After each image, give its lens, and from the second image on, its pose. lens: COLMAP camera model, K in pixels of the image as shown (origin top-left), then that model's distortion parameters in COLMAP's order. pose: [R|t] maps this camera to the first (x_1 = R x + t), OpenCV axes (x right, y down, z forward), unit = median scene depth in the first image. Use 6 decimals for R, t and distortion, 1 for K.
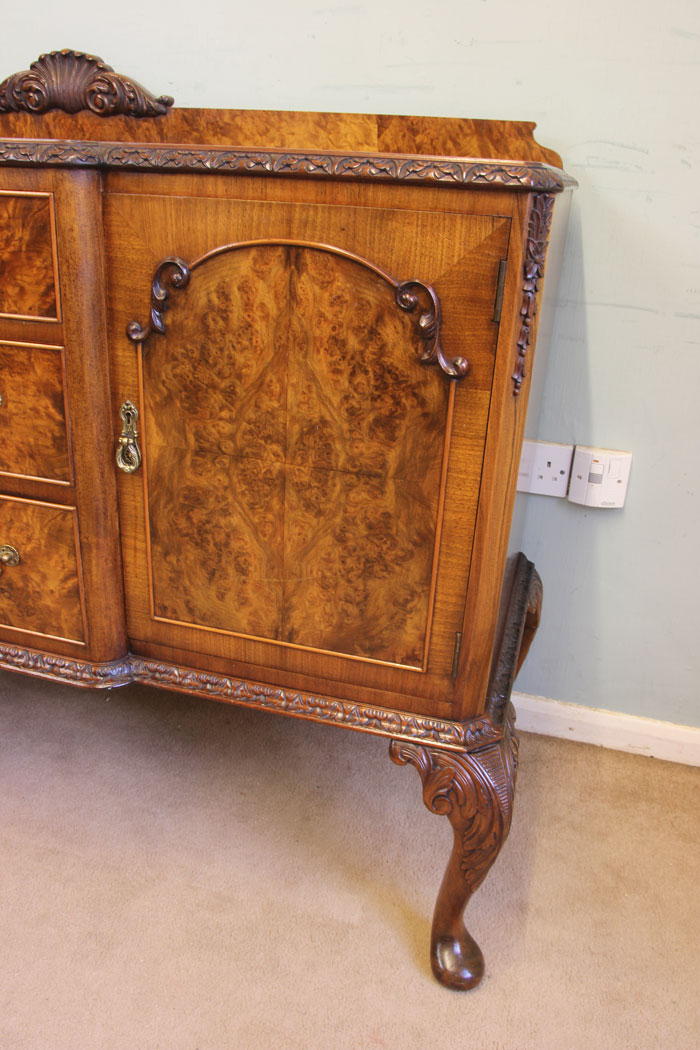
lens RADIAL K [[845.1, 0, 365.7], [0, 845.1, 530.1], [0, 0, 1]] dist [-0.135472, 0.106004]
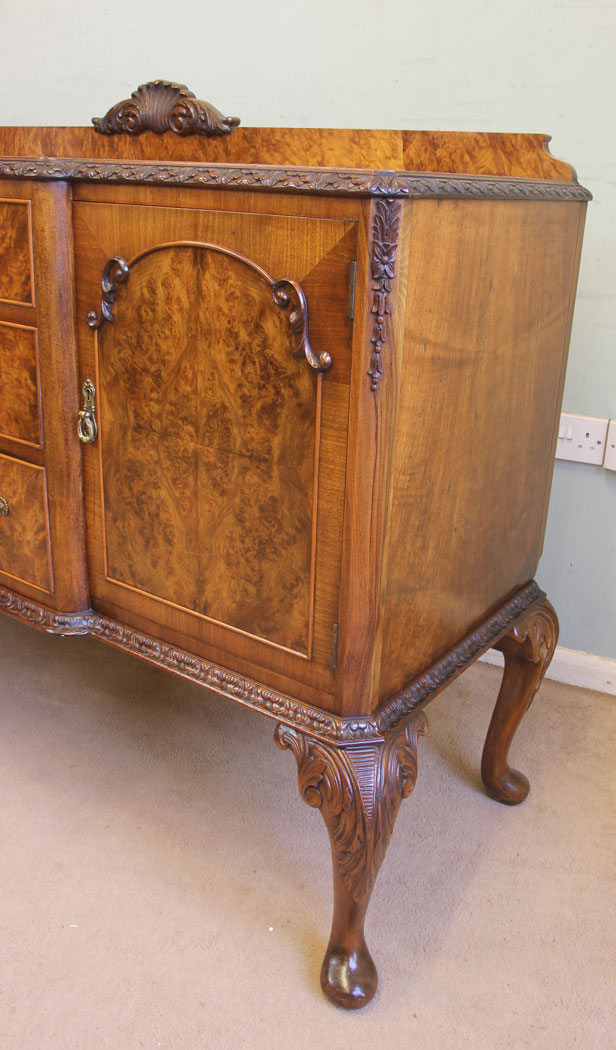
lens RADIAL K [[919.2, 0, 347.9], [0, 919.2, 495.9], [0, 0, 1]] dist [-0.113151, 0.035783]
pose [[0.946249, 0.100451, -0.307444, 0.432611], [-0.126593, 0.989740, -0.066250, 0.039476], [0.297634, 0.101610, 0.949257, -0.059326]]
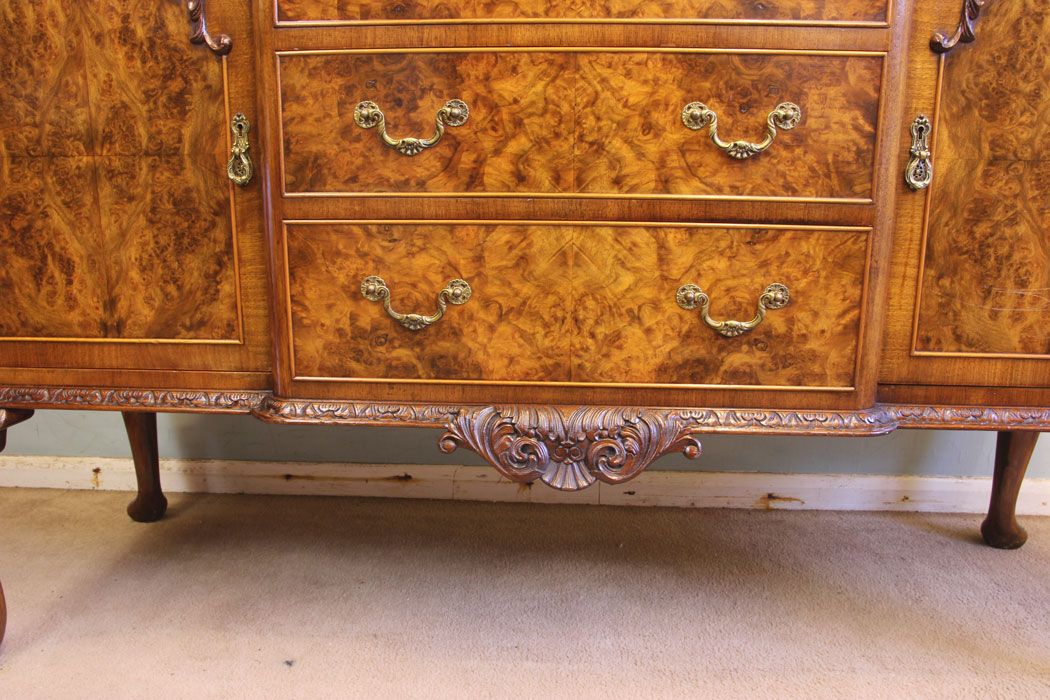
lens RADIAL K [[845.1, 0, 517.5], [0, 845.1, 357.9], [0, 0, 1]] dist [-0.135472, 0.106004]
pose [[0.979888, -0.088694, 0.178752, -0.922389], [0.120235, 0.977350, -0.174159, 0.233640], [-0.159256, 0.192148, 0.968358, 0.174509]]
